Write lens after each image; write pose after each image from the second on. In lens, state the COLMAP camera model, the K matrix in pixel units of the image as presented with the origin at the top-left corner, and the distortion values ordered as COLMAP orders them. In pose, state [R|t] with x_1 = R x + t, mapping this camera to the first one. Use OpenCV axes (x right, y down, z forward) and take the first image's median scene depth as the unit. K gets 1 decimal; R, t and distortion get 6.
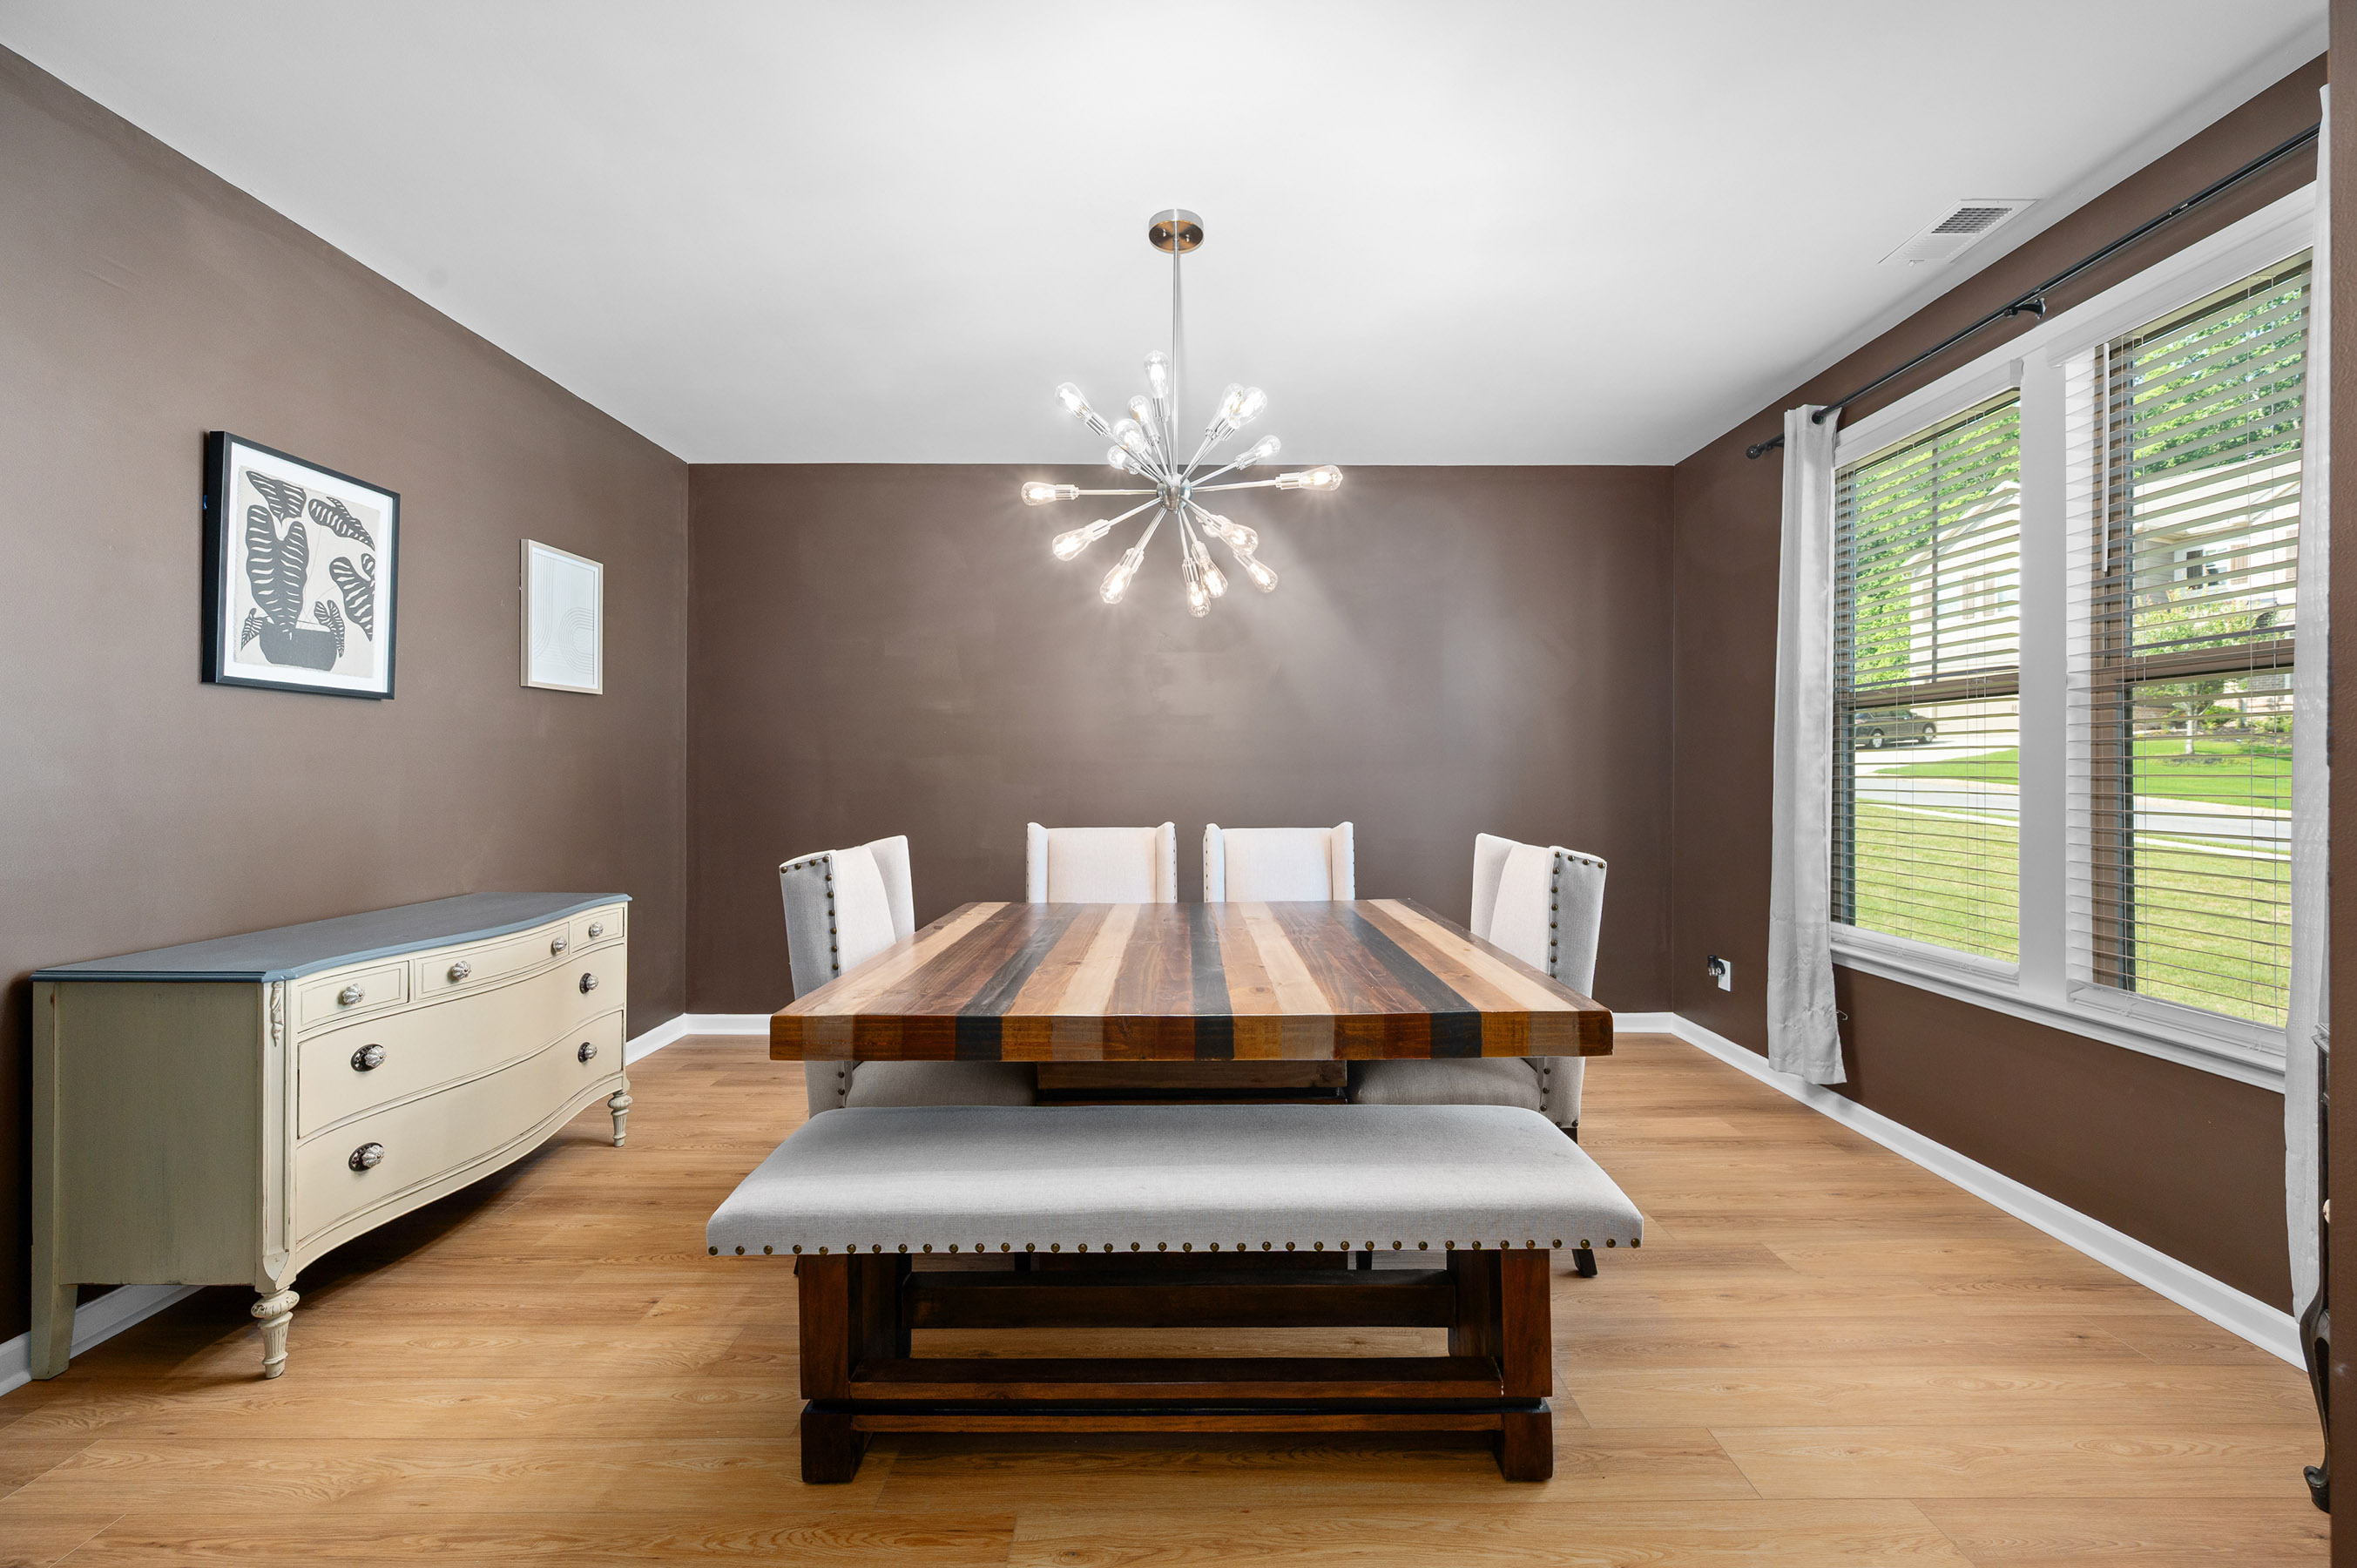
lens RADIAL K [[932.1, 0, 1174.0], [0, 932.1, 767.8], [0, 0, 1]] dist [0.002218, 0.000135]
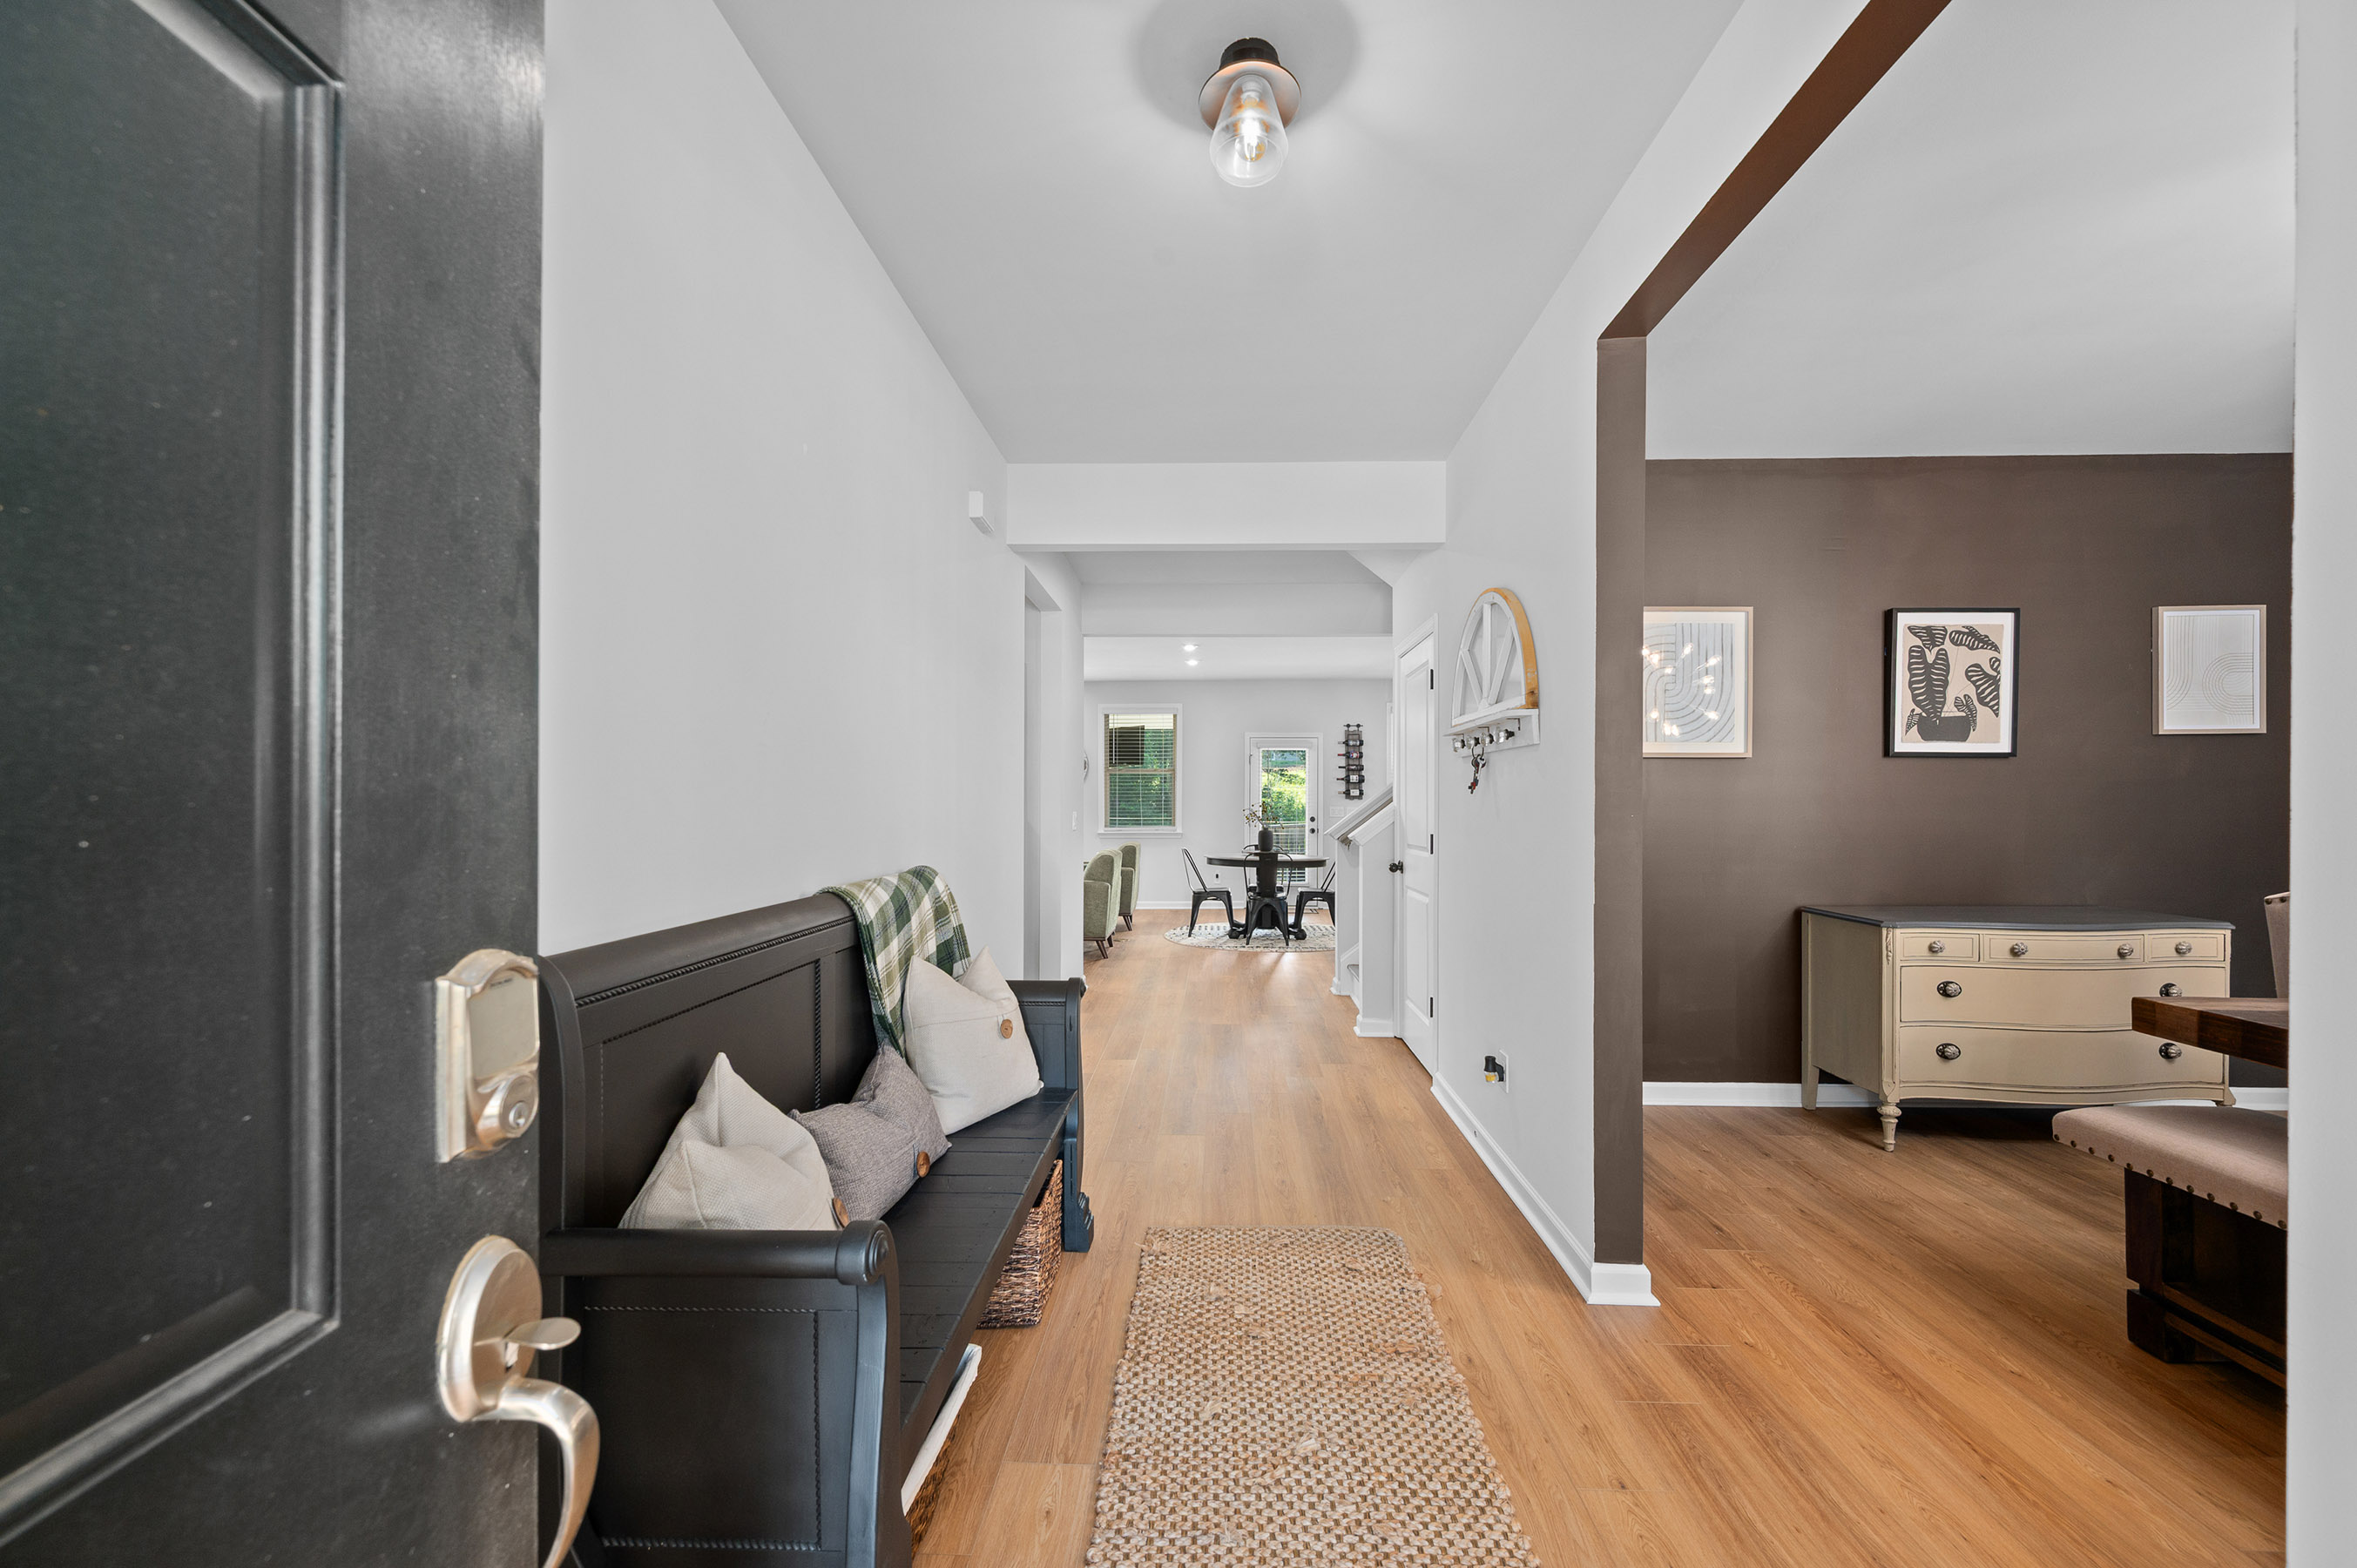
lens RADIAL K [[932.1, 0, 1173.0], [0, 932.1, 797.1], [0, 0, 1]] dist [0.002218, 0.000135]
pose [[-0.051137, -0.007200, -0.998666, 0.718903], [0.001241, 0.999973, -0.007273, -0.005583], [0.998691, -0.001612, -0.051127, -0.213181]]
